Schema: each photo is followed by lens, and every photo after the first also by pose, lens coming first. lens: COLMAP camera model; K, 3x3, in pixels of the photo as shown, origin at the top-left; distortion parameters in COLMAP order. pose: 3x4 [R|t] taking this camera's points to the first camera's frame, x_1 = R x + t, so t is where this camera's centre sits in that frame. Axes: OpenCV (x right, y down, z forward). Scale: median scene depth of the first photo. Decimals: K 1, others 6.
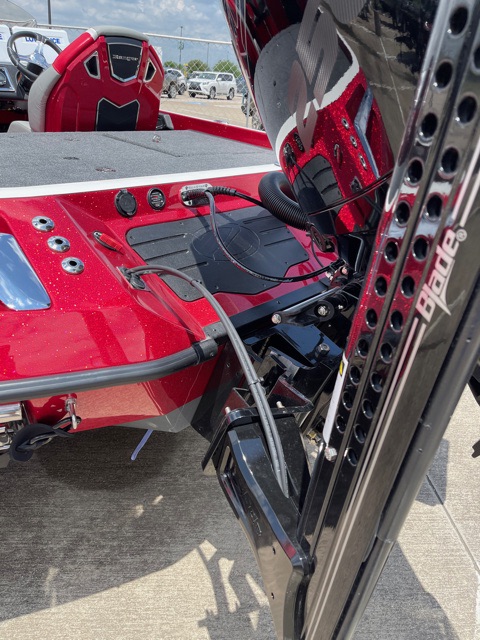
lens RADIAL K [[485.5, 0, 243.7], [0, 485.5, 327.1], [0, 0, 1]] dist [0.095466, -0.140065]
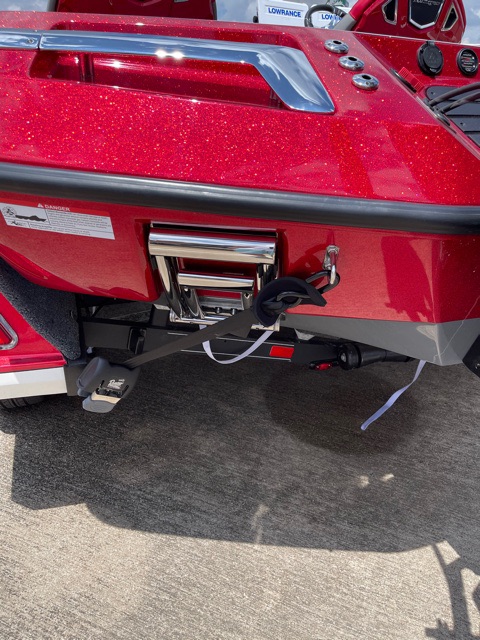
lens RADIAL K [[485.5, 0, 243.7], [0, 485.5, 327.1], [0, 0, 1]] dist [0.095466, -0.140065]
pose [[0.882643, 0.146467, -0.446641, -0.063364], [-0.178186, 0.983552, -0.029590, 0.194000], [0.434961, 0.105703, 0.894224, 0.142402]]
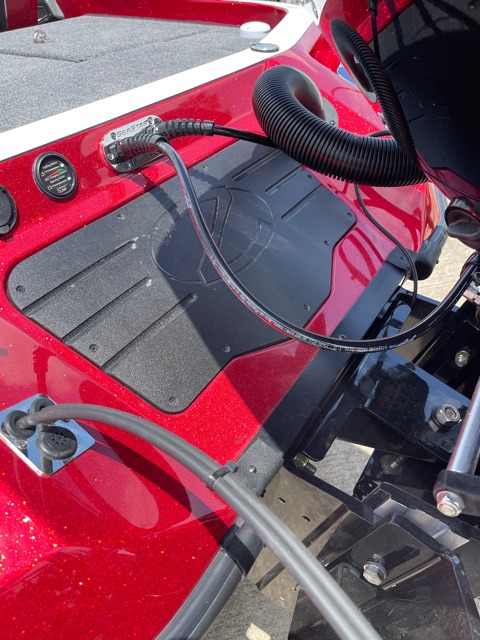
lens RADIAL K [[485.5, 0, 243.7], [0, 485.5, 327.1], [0, 0, 1]] dist [0.095466, -0.140065]
pose [[0.977639, -0.200367, 0.063832, -0.049758], [0.183392, 0.960901, 0.207452, -0.149447], [-0.102903, -0.191107, 0.976160, 0.395273]]
